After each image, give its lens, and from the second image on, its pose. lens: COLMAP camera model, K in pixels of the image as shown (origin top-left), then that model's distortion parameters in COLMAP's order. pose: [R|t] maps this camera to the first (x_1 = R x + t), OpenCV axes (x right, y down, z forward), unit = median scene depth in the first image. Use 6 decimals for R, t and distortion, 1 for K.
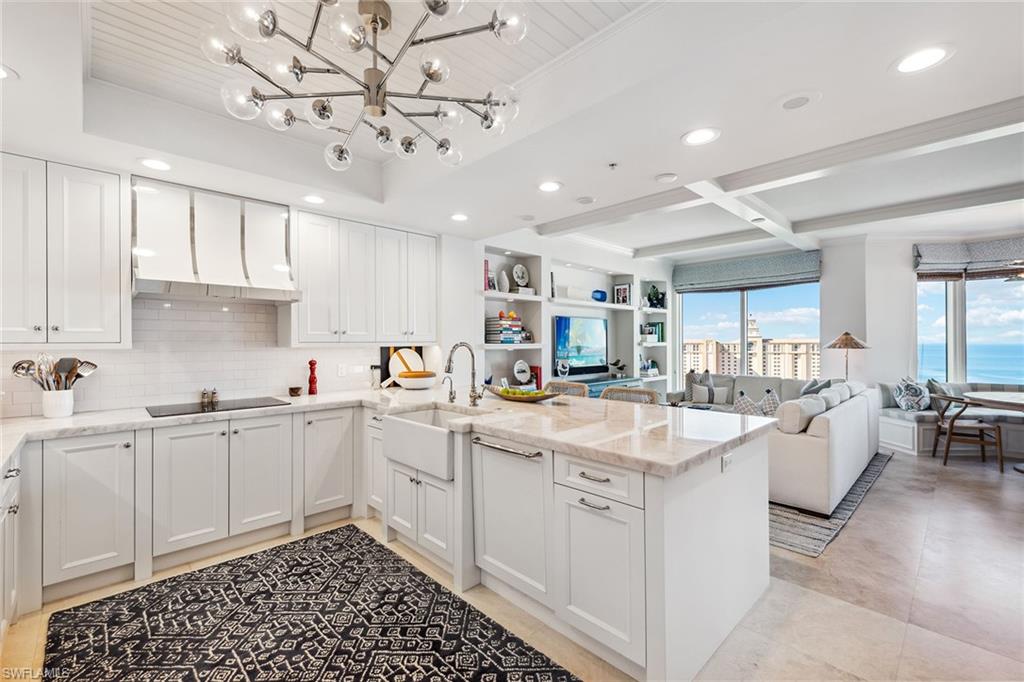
lens RADIAL K [[432.0, 0, 512.0], [0, 432.0, 341.0], [0, 0, 1]] dist [0.014775, -0.011093]
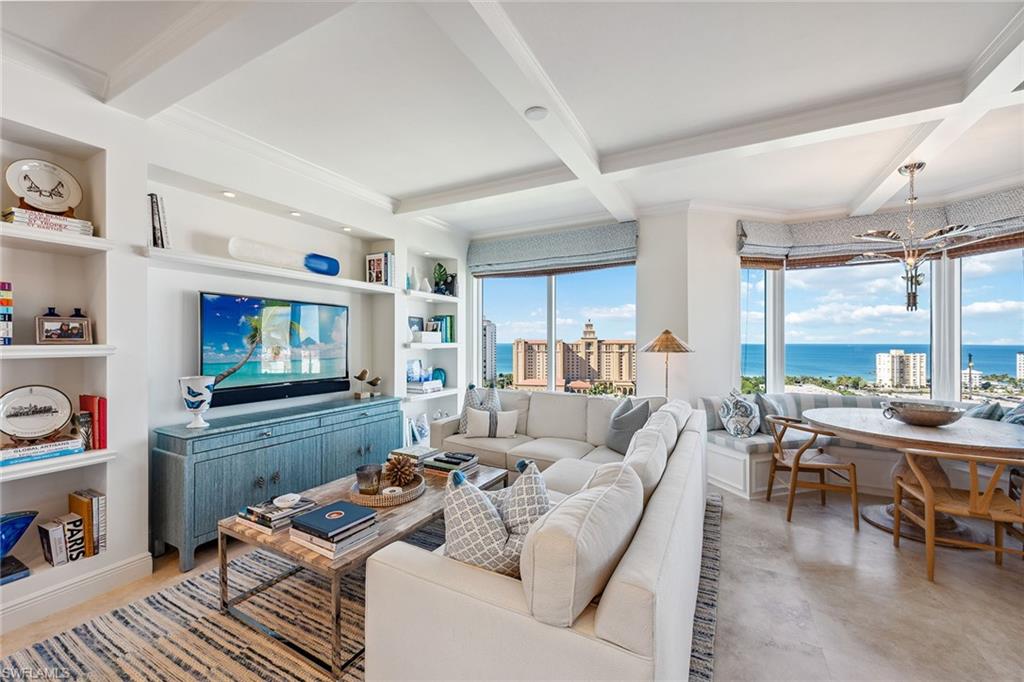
lens RADIAL K [[400.9, 0, 513.9], [0, 400.9, 341.8], [0, 0, 1]] dist [0.000591, -0.000165]
pose [[0.950067, 0.003091, 0.312030, 0.309362], [-0.003346, 0.999994, 0.000279, 0.000699], [-0.312027, -0.001309, 0.950072, 0.430698]]
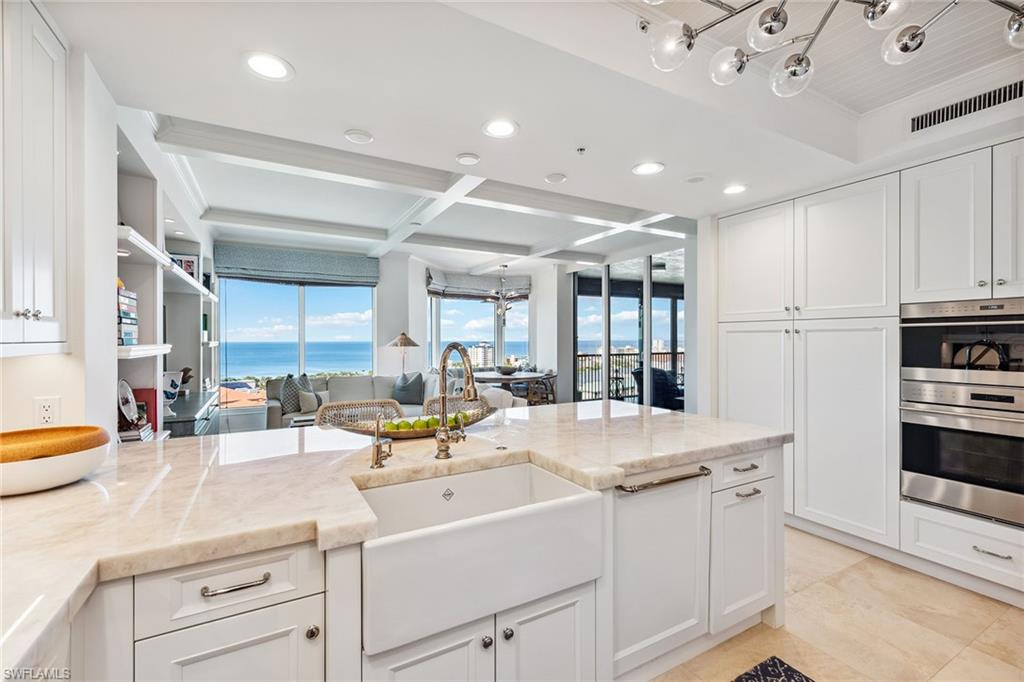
lens RADIAL K [[440.0, 0, 513.4], [0, 440.0, 338.9], [0, 0, 1]] dist [0.000753, -0.000525]
pose [[0.249400, 0.004149, 0.968392, -0.316386], [-0.001341, 0.999991, -0.003939, 0.000966], [-0.968400, -0.000316, 0.249403, 0.404311]]
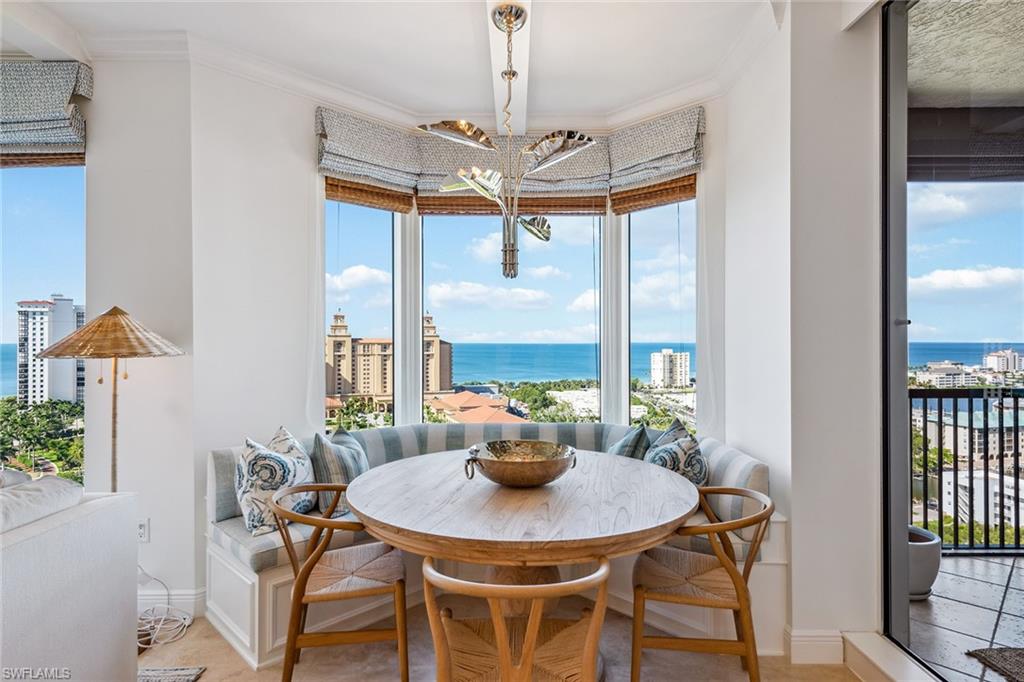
lens RADIAL K [[550.3, 0, 518.6], [0, 550.3, 339.9], [0, 0, 1]] dist [0.003678, 0.000776]
pose [[0.686762, 0.004400, 0.726869, 0.672389], [-0.003544, 0.999990, -0.002706, 0.004556], [-0.726874, -0.000718, 0.686771, 0.488847]]
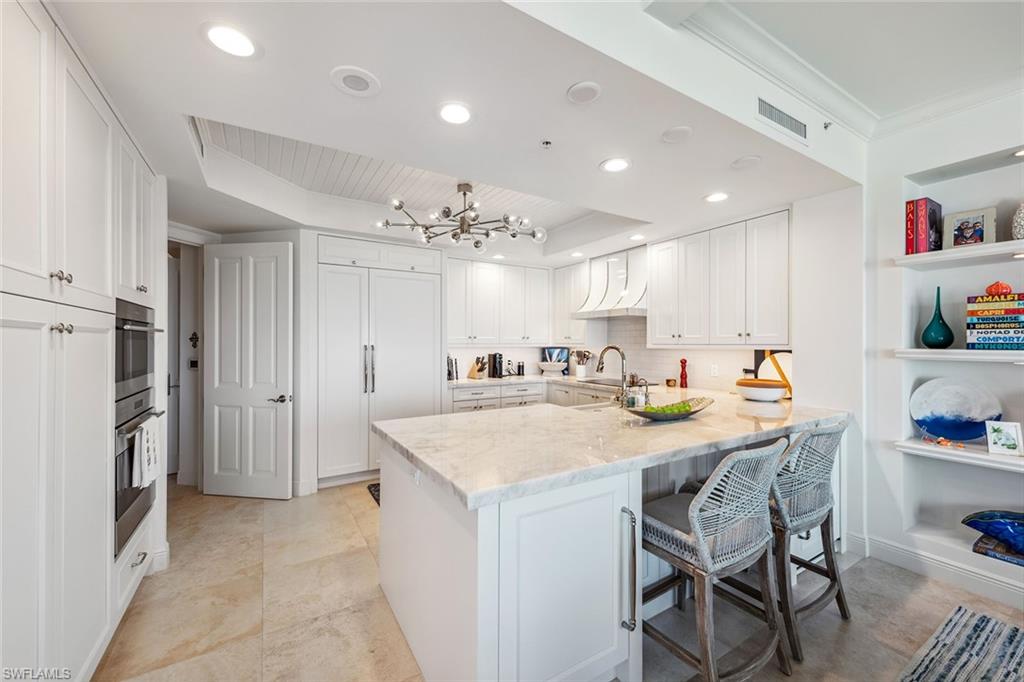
lens RADIAL K [[400.9, 0, 513.9], [0, 400.9, 341.8], [0, 0, 1]] dist [0.000591, -0.000165]
pose [[-0.205071, -0.001047, -0.978746, 0.471938], [0.002917, 0.999994, -0.001681, -0.002618], [0.978743, -0.003200, -0.205067, 0.492258]]
